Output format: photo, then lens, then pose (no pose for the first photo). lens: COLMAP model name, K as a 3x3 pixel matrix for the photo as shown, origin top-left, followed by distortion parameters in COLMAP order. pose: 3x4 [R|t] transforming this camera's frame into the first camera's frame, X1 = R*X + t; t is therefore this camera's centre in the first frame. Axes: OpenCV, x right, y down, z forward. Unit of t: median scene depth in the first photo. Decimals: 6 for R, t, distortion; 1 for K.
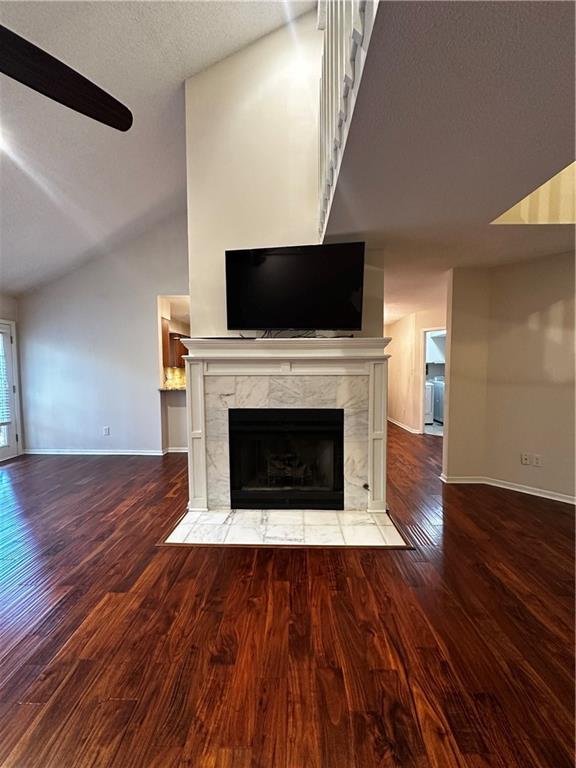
lens RADIAL K [[306.5, 0, 289.9], [0, 306.5, 384.4], [0, 0, 1]] dist [-0.003526, 0.000786]
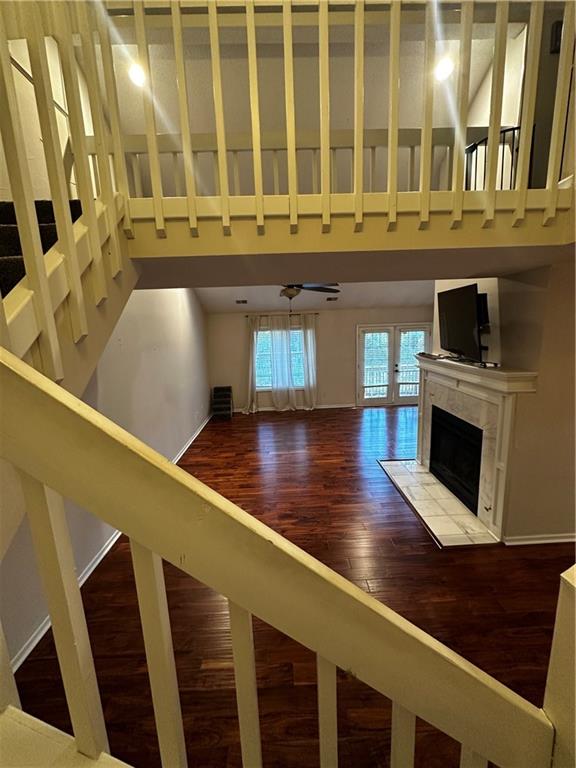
lens RADIAL K [[306.5, 0, 288.9], [0, 306.5, 385.4], [0, 0, 1]] dist [-0.003526, 0.000786]
pose [[0.050105, 0.183492, -0.981743, 1.177910], [-0.016294, 0.982998, 0.182895, -0.264196], [0.998611, 0.006832, 0.052243, 0.254364]]
